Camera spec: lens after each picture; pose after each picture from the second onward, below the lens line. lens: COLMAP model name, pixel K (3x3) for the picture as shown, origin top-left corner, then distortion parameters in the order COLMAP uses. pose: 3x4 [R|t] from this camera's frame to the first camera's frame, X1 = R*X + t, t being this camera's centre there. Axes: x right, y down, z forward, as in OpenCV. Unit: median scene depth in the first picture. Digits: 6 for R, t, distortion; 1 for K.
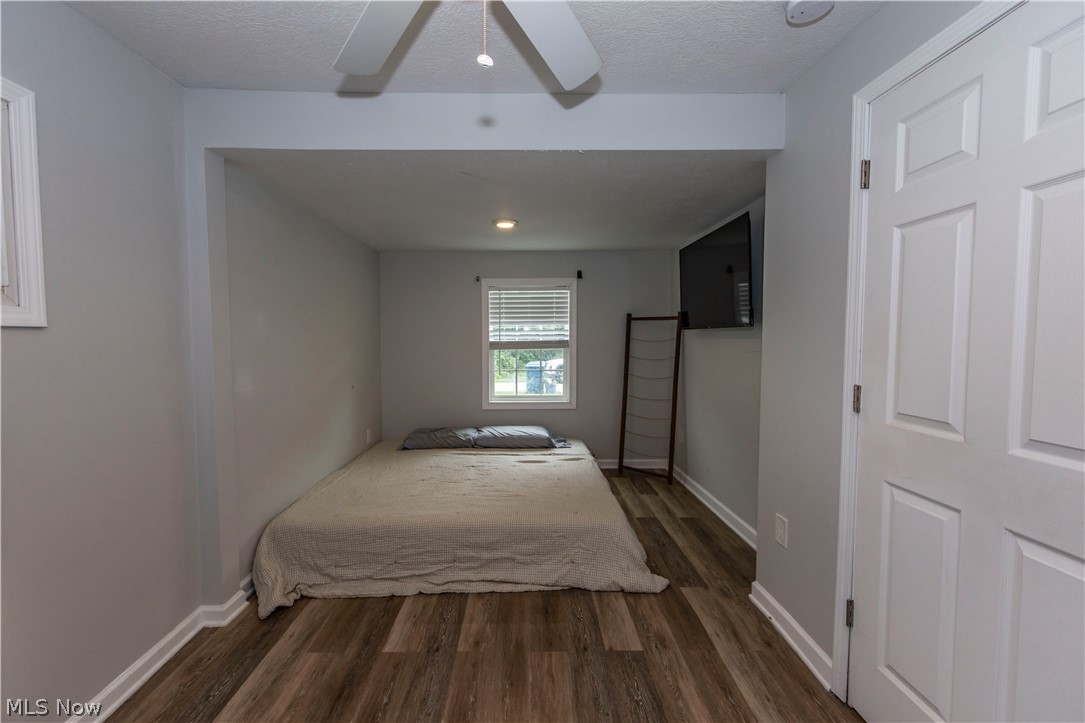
lens RADIAL K [[452.7, 0, 552.9], [0, 452.7, 359.0], [0, 0, 1]] dist [0.000826, 0.000154]
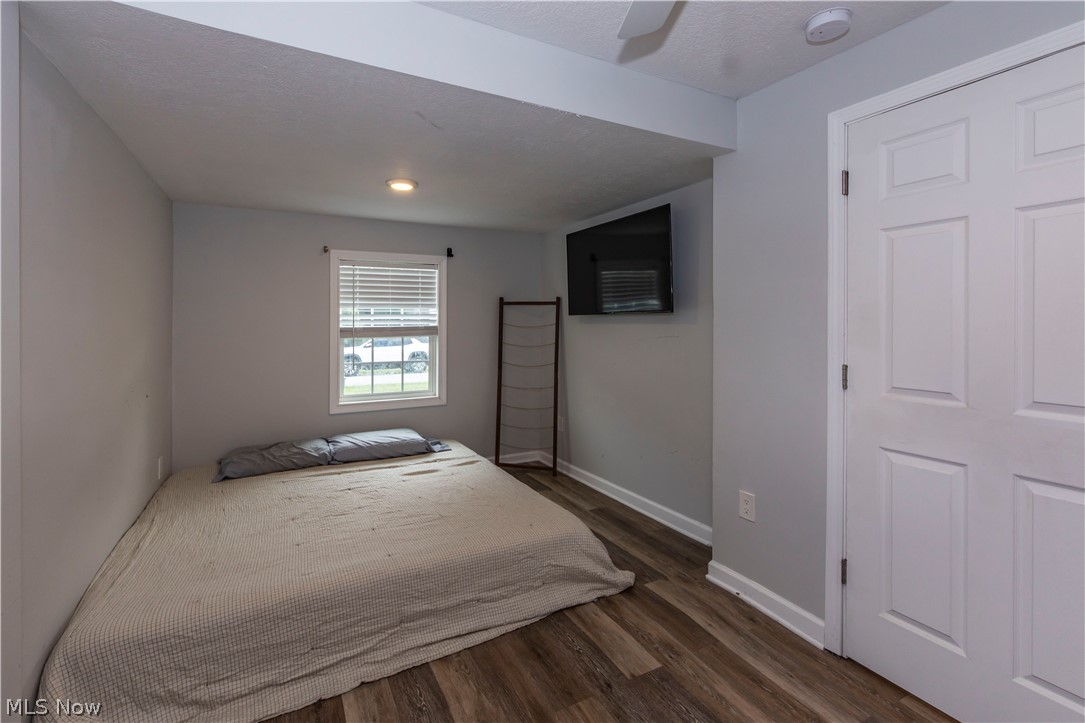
lens RADIAL K [[469.9, 0, 546.4], [0, 469.9, 322.8], [0, 0, 1]] dist [0.000181, 0.001043]
pose [[0.897099, 0.002002, 0.441826, -0.366527], [0.019771, 0.998806, -0.044670, -0.006429], [-0.441388, 0.048809, 0.895988, 0.189903]]
